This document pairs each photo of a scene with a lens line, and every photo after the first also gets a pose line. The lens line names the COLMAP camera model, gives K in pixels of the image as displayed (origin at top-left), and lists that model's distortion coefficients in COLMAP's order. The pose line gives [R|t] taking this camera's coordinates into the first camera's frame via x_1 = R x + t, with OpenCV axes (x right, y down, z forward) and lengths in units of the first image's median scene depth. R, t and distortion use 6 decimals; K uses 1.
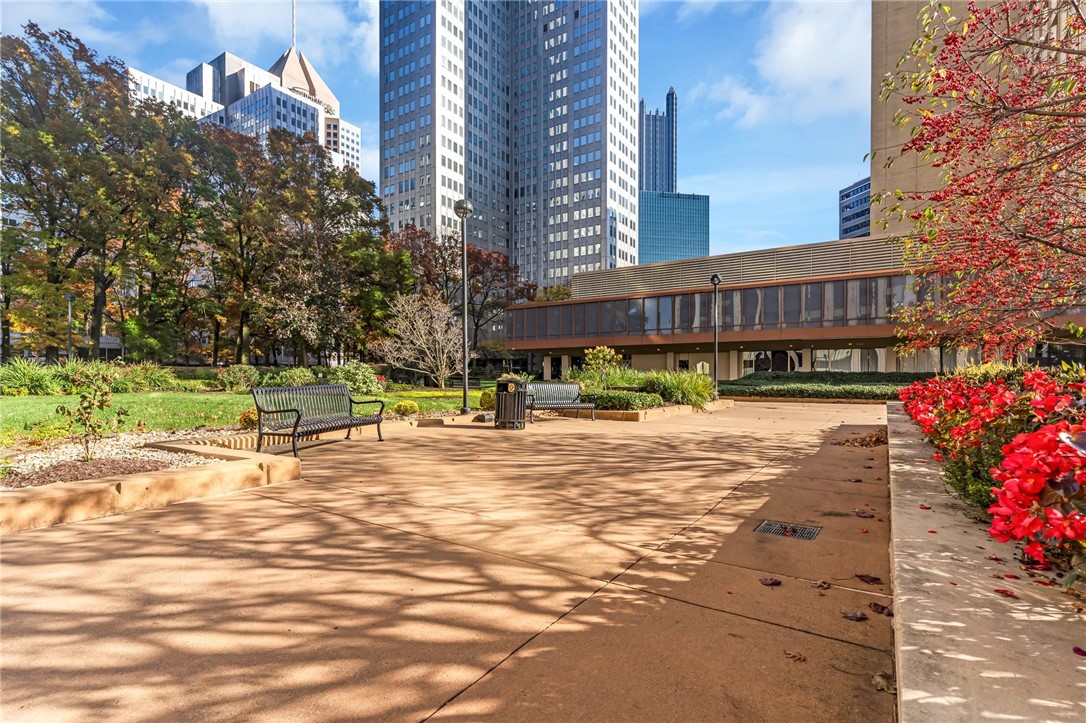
lens RADIAL K [[531.1, 0, 541.9], [0, 531.1, 383.7], [0, 0, 1]] dist [0.000429, -0.001080]
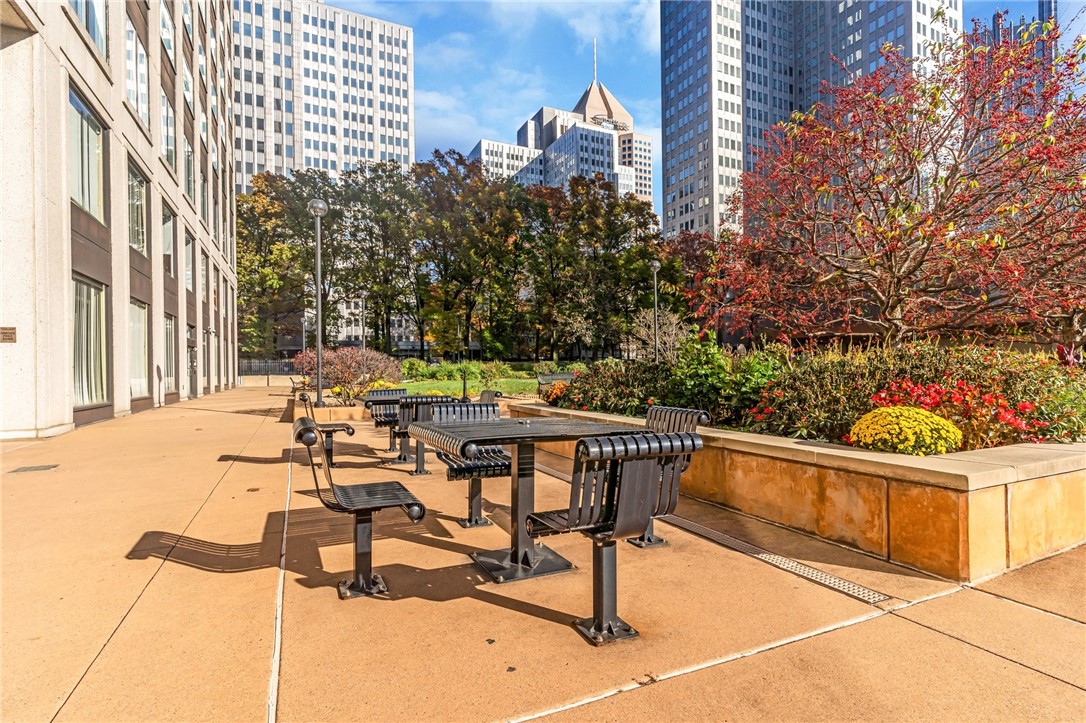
lens RADIAL K [[525.8, 0, 539.0], [0, 525.8, 371.4], [0, 0, 1]] dist [0.002032, 0.000430]
pose [[0.851286, -0.009069, -0.524623, 0.049469], [0.006943, 0.999958, -0.006021, 0.000758], [0.524656, 0.001483, 0.851313, -0.071611]]
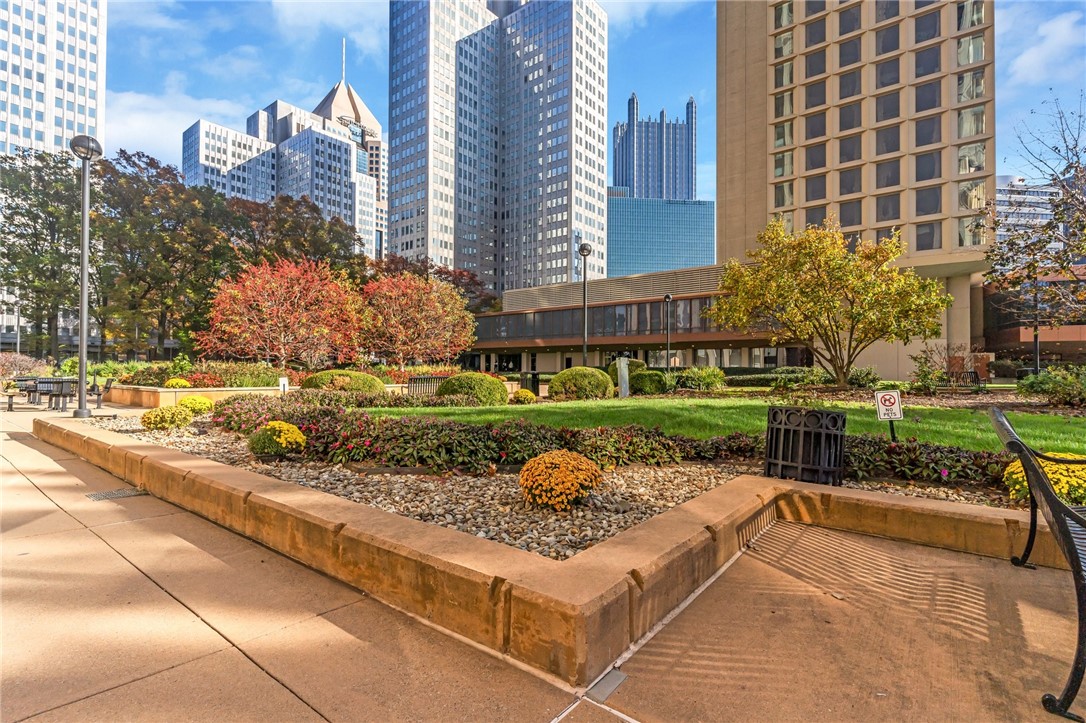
lens RADIAL K [[526.0, 0, 546.3], [0, 526.0, 363.2], [0, 0, 1]] dist [-0.000158, 0.000147]
pose [[0.995964, 0.003310, -0.089689, 0.174399], [-0.005693, 0.999637, -0.026322, 0.001279], [0.089570, 0.026726, 0.995622, -0.171322]]
